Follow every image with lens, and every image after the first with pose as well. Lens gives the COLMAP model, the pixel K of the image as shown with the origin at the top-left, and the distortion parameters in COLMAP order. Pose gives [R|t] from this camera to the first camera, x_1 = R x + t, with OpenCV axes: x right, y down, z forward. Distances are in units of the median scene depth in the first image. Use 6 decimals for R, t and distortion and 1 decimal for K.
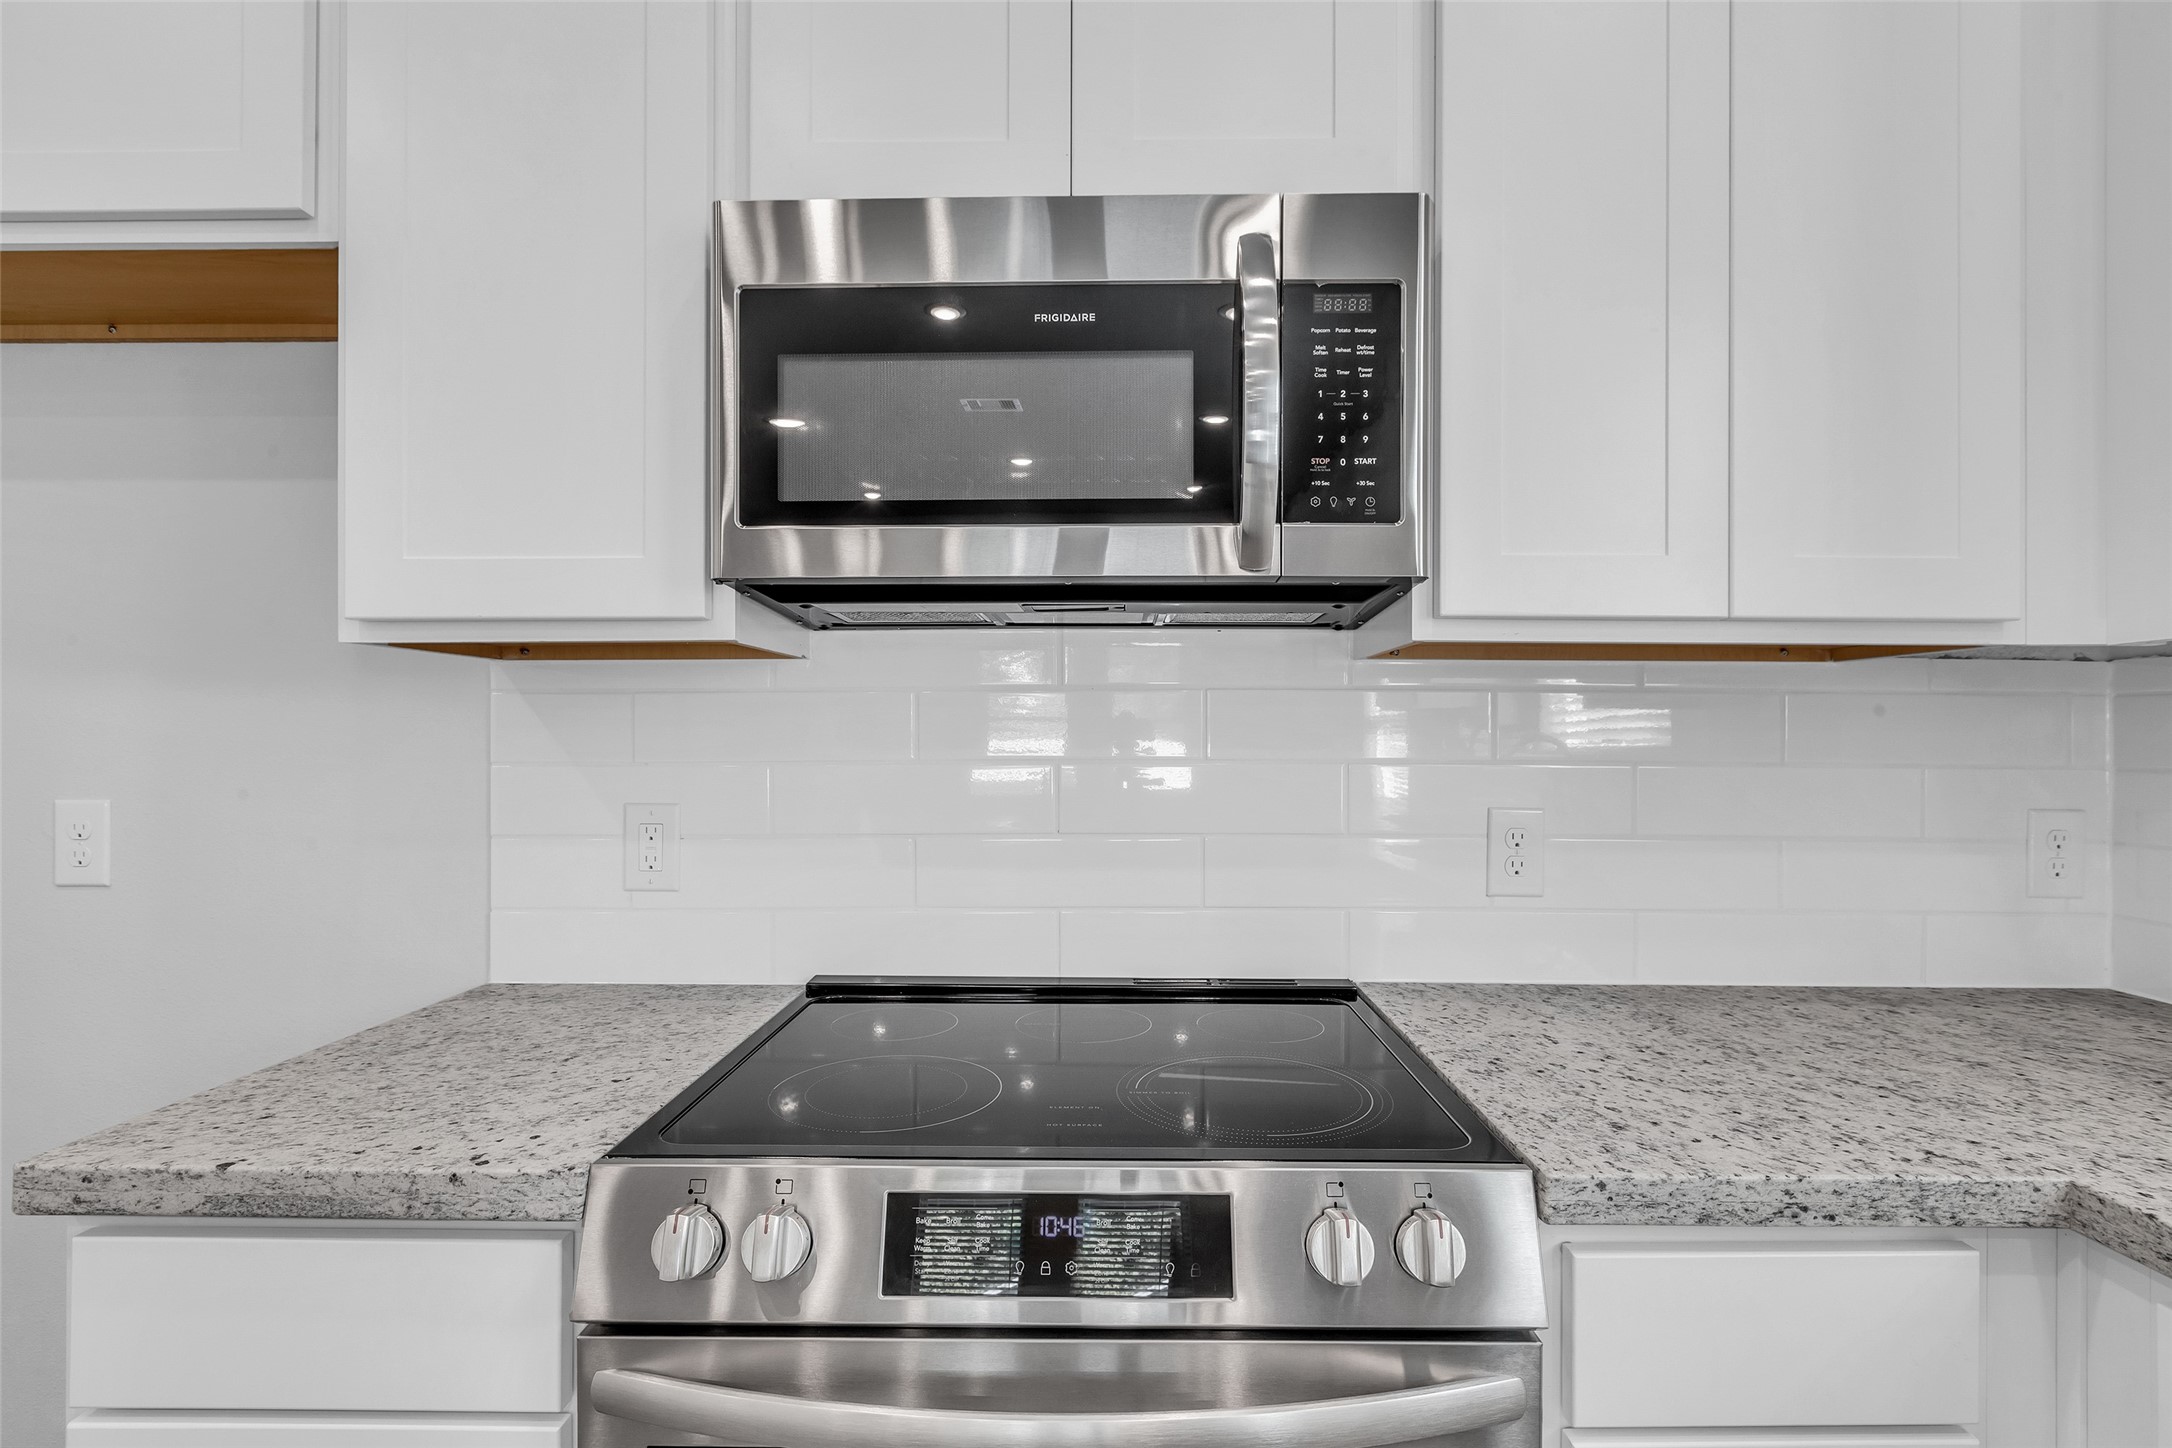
lens RADIAL K [[1061.4, 0, 1103.2], [0, 1061.4, 725.6], [0, 0, 1]] dist [-0.003615, -0.000199]
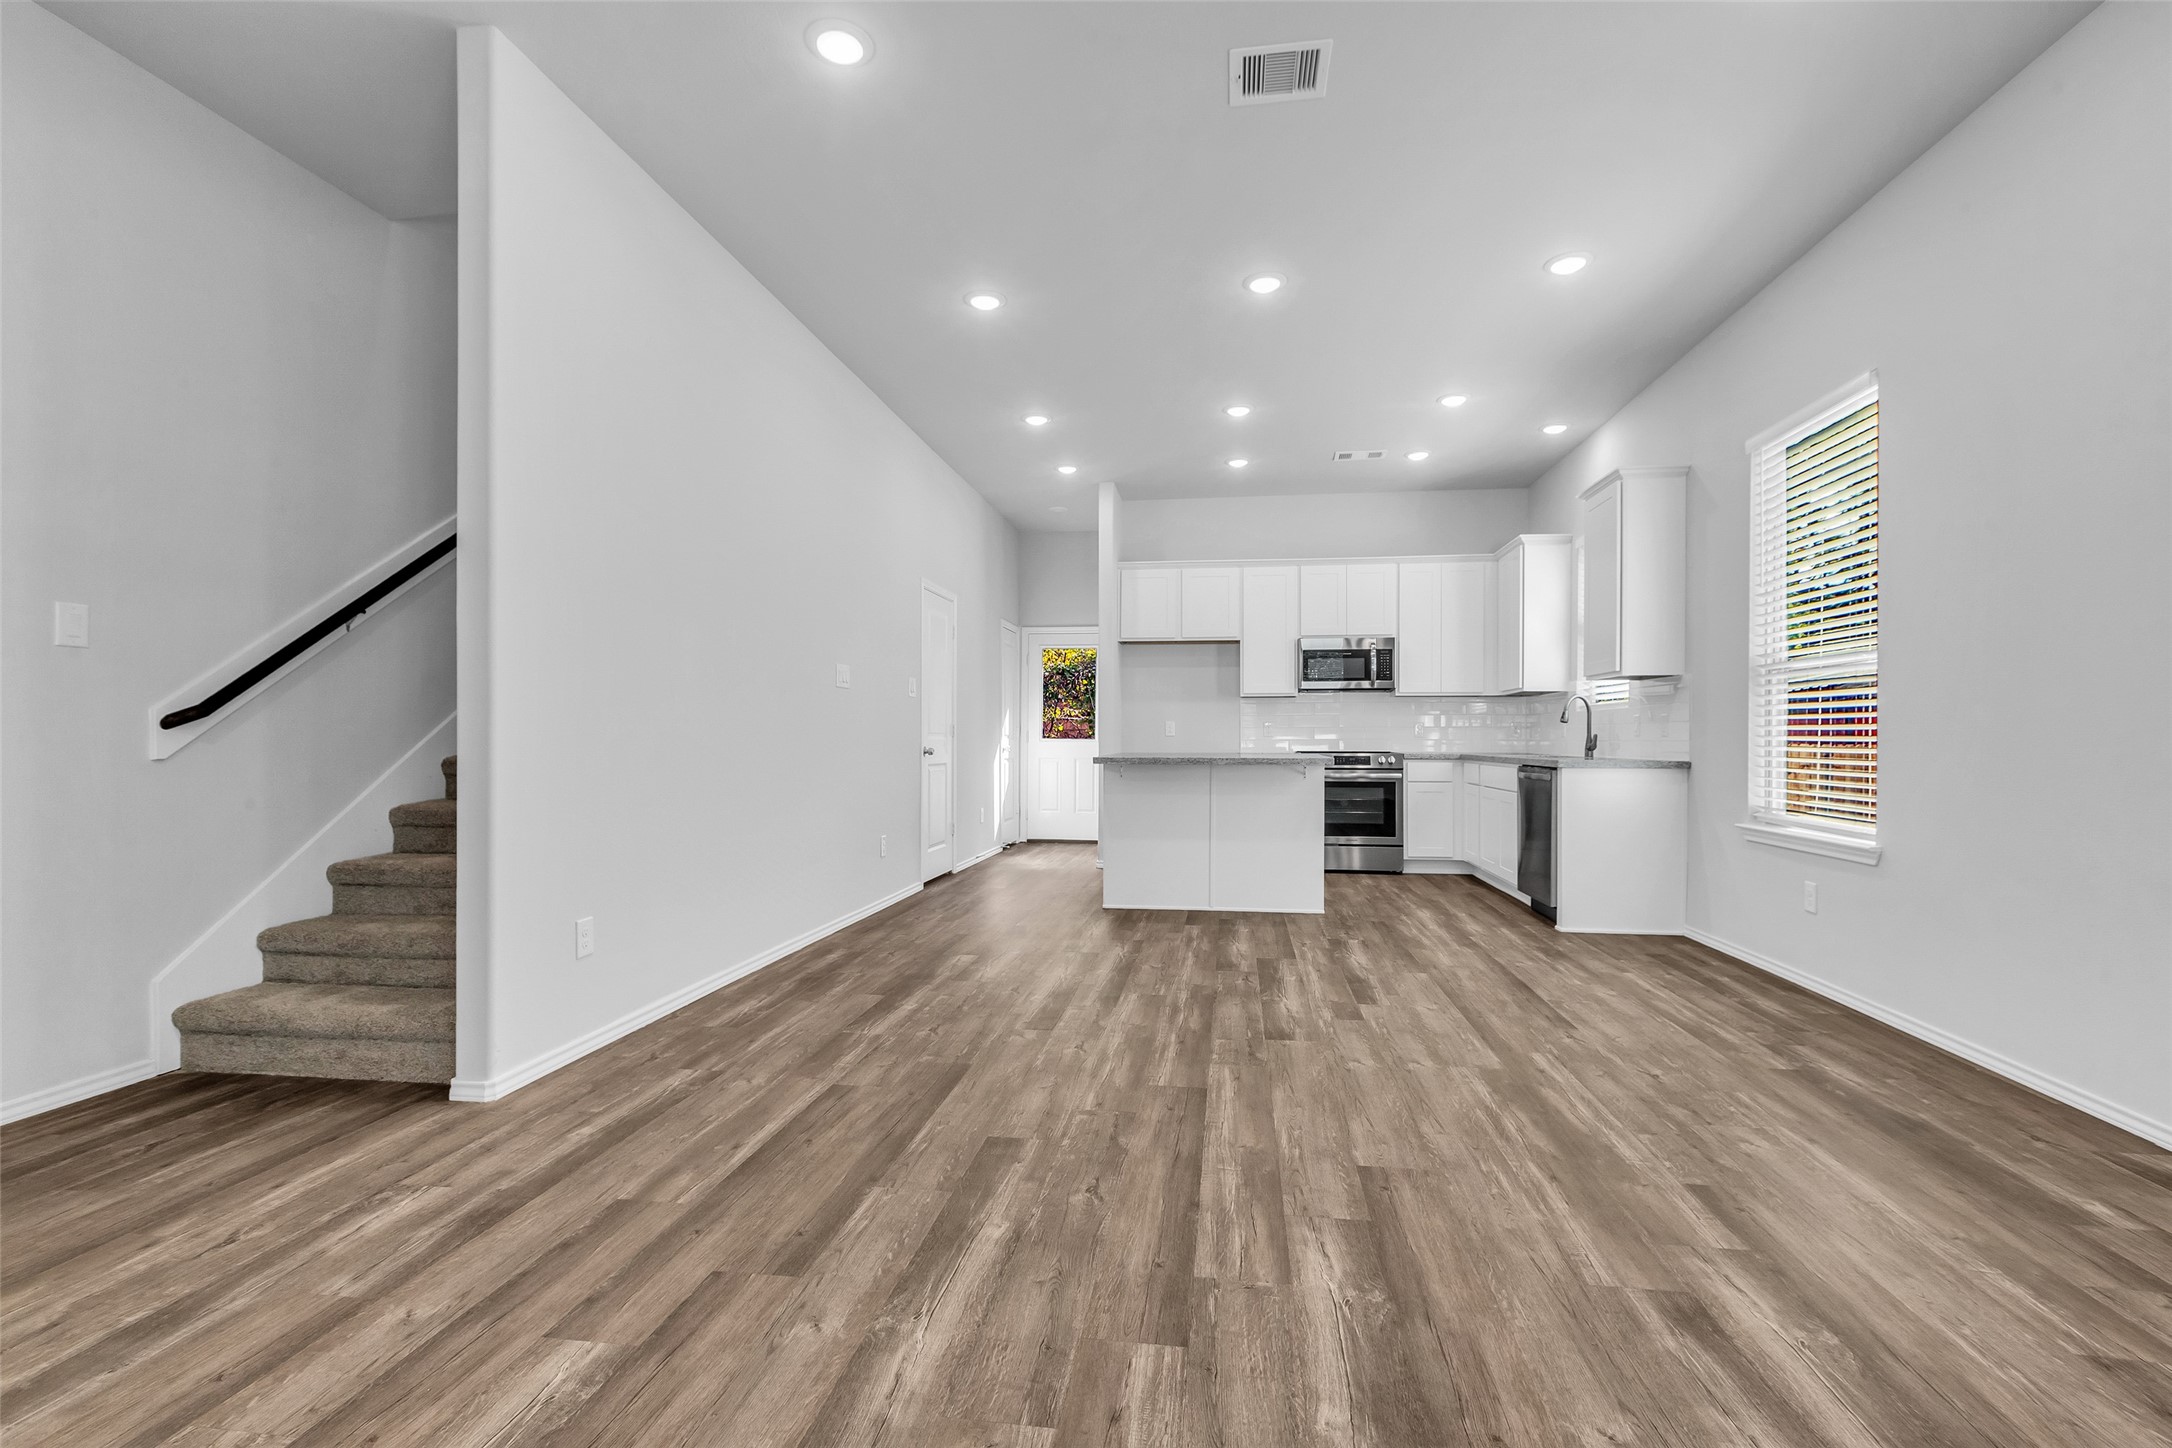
lens RADIAL K [[962.9, 0, 1106.9], [0, 962.9, 733.1], [0, 0, 1]] dist [0.001995, 0.000151]
pose [[0.991696, -0.000844, -0.128600, -0.858510], [0.001304, 0.999993, 0.003491, 0.156522], [0.128596, -0.003630, 0.991690, -6.074529]]
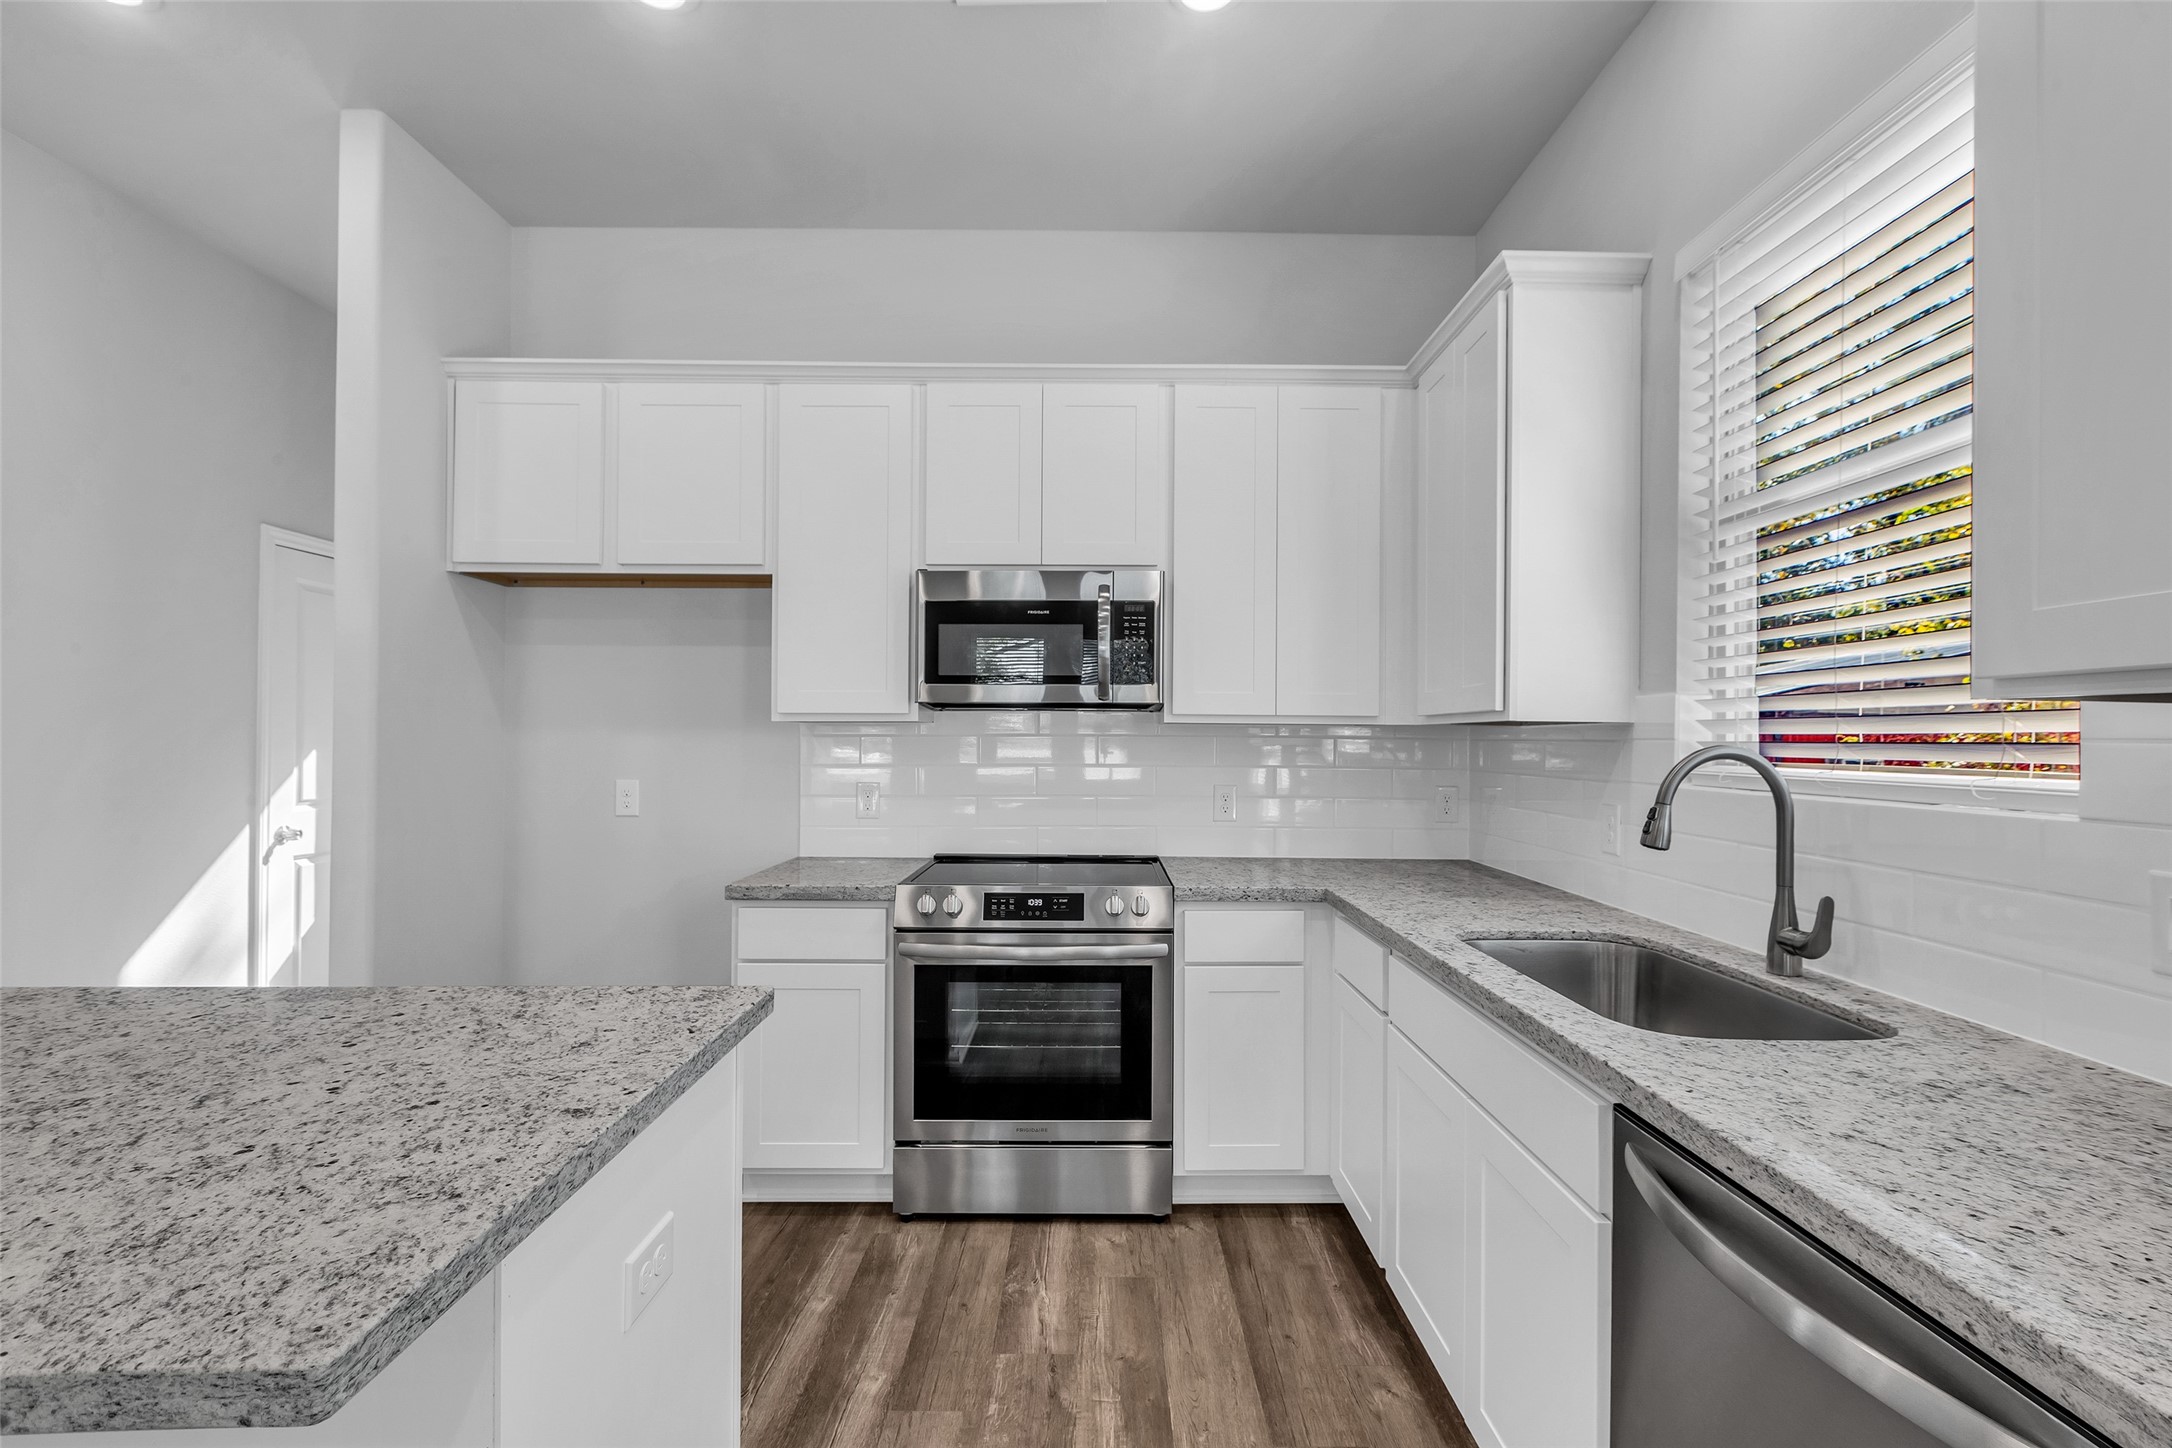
lens RADIAL K [[962.9, 0, 1100.2], [0, 962.9, 725.5], [0, 0, 1]] dist [0.001995, 0.000151]
pose [[0.999907, 0.003371, 0.013185, 0.098783], [-0.003359, 0.999994, -0.000927, -0.074710], [-0.013188, 0.000882, 0.999913, -1.629669]]
